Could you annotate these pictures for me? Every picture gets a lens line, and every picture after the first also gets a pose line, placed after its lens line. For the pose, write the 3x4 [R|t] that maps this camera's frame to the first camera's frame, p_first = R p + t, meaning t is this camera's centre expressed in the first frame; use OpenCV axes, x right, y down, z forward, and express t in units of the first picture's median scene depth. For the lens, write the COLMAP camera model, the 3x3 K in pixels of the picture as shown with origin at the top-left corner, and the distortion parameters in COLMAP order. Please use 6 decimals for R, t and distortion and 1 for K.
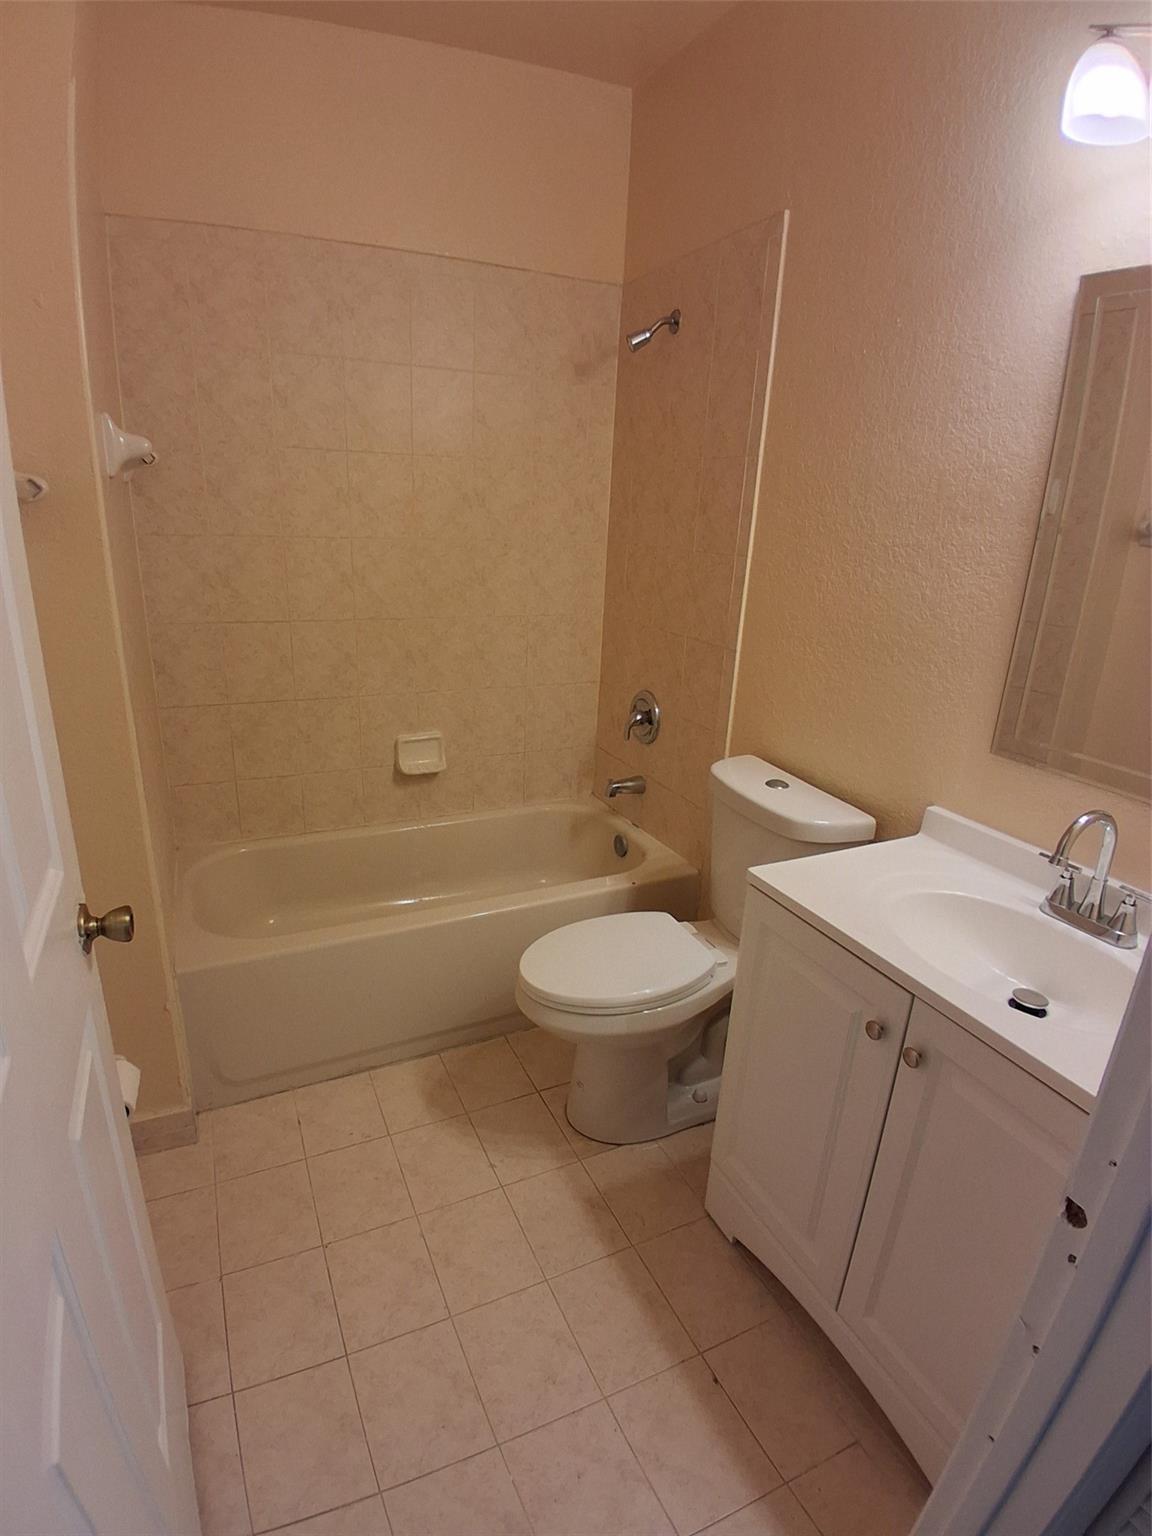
lens RADIAL K [[759.5, 0, 546.9], [0, 759.5, 777.2], [0, 0, 1]] dist [0.015303, -0.058528]
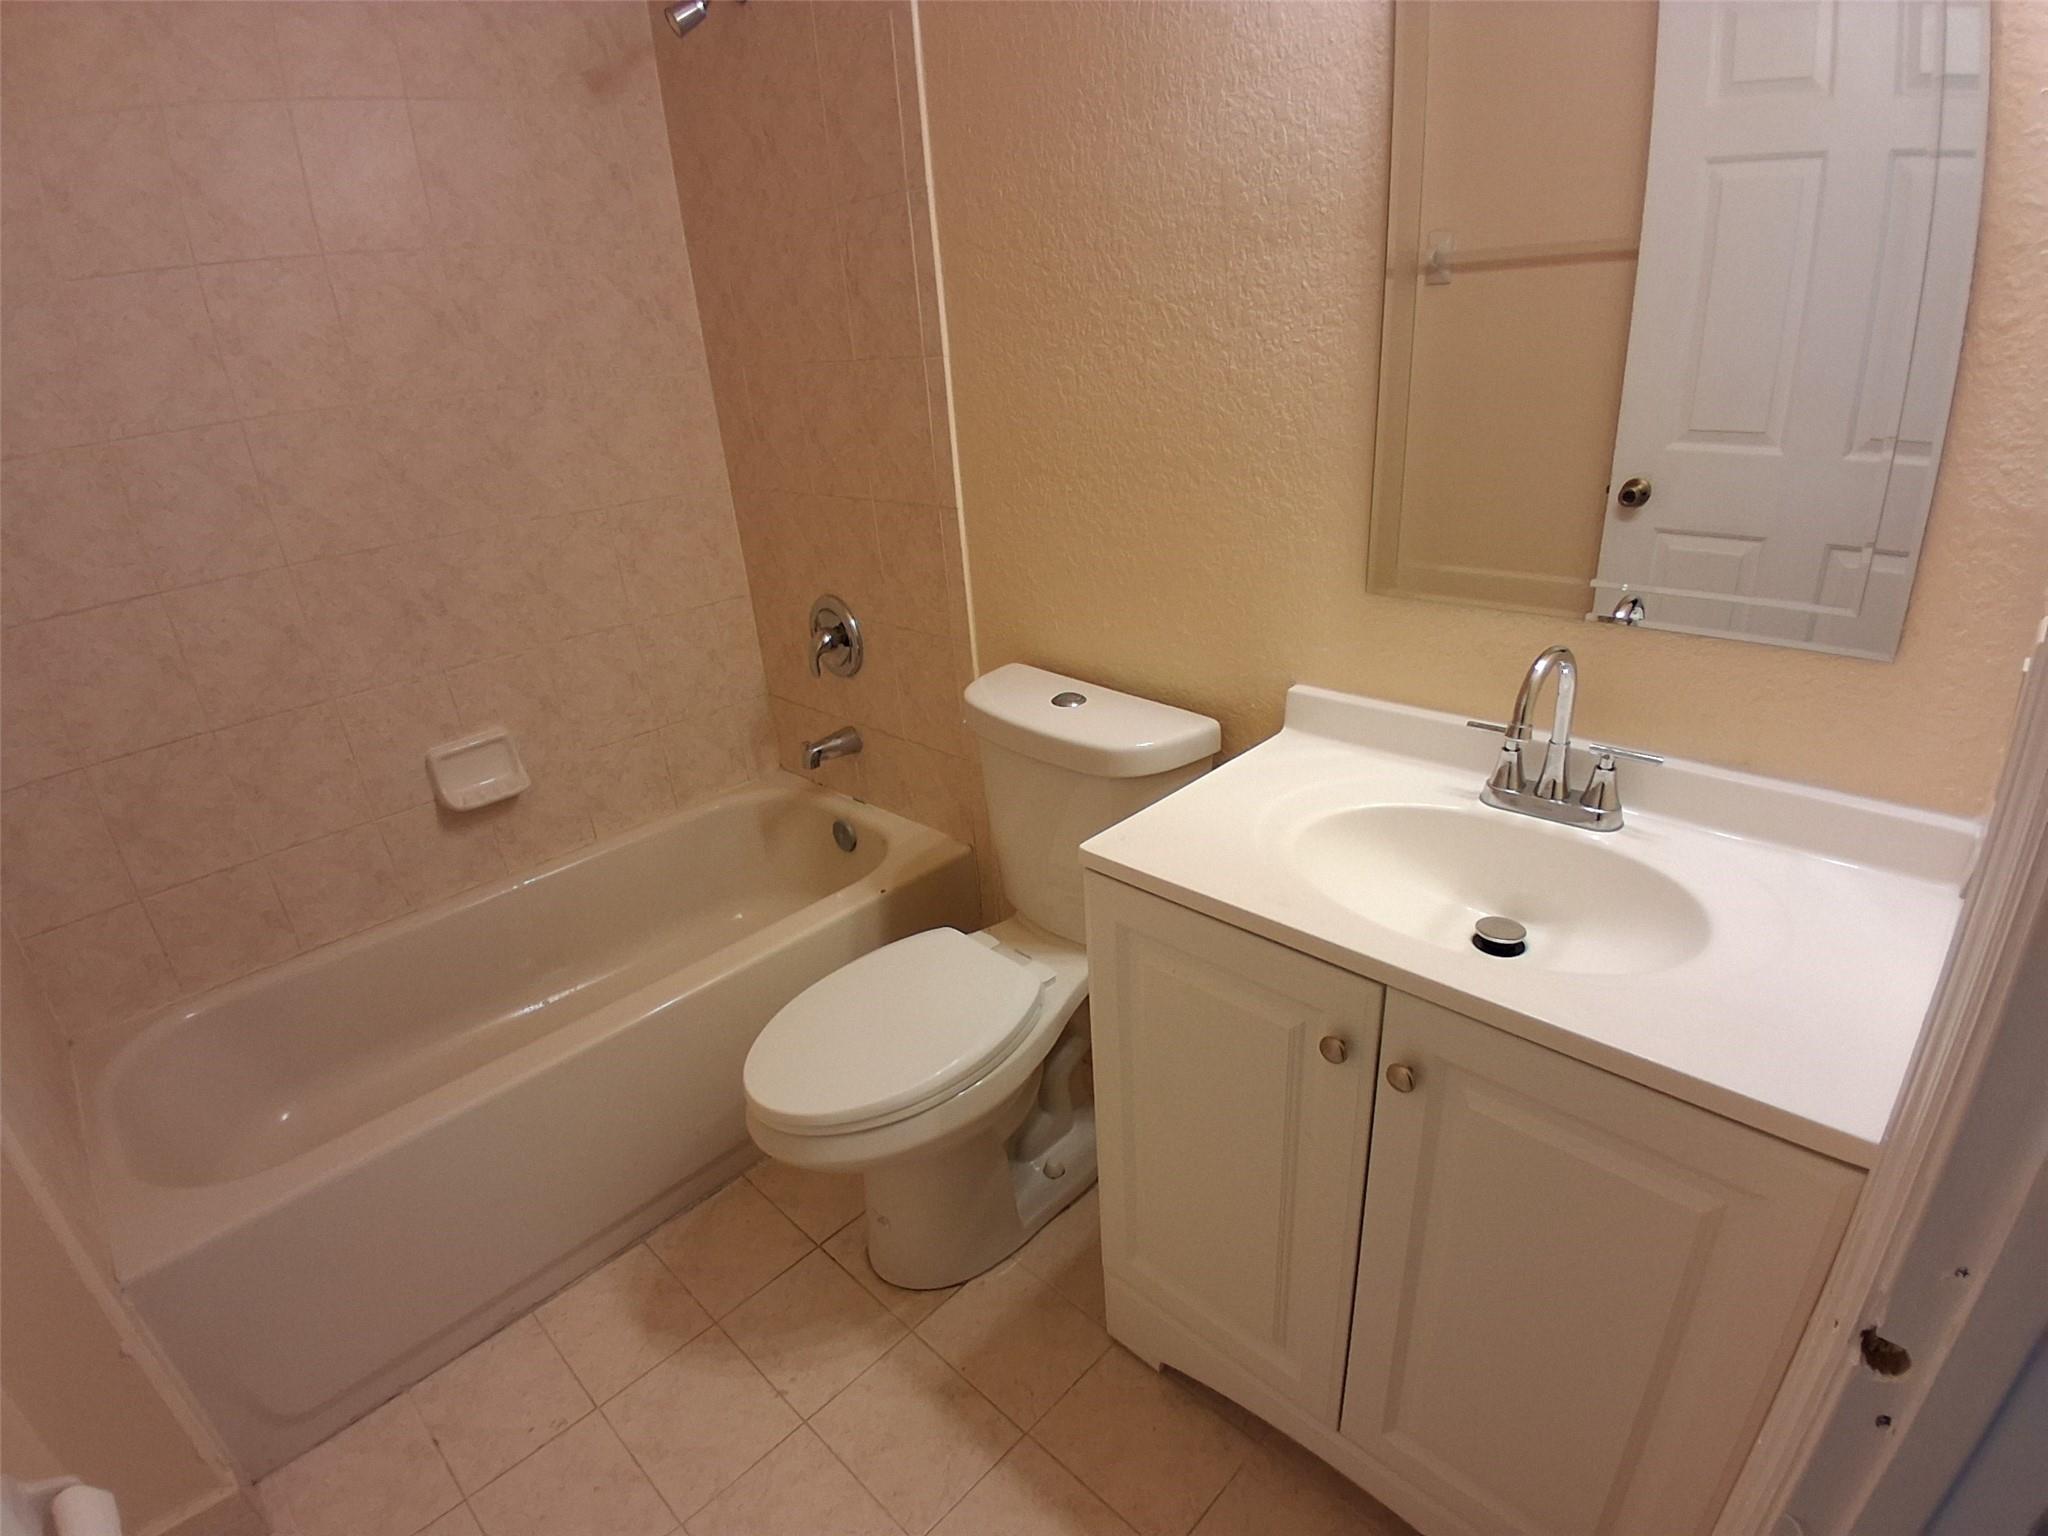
lens RADIAL K [[1012.7, 0, 1032.5], [0, 1012.7, 807.2], [0, 0, 1]] dist [0.015303, -0.058528]
pose [[0.924918, -0.241611, 0.293514, -0.006416], [0.211631, 0.968606, 0.130438, -0.020423], [-0.315815, -0.058528, 0.947014, 0.160052]]
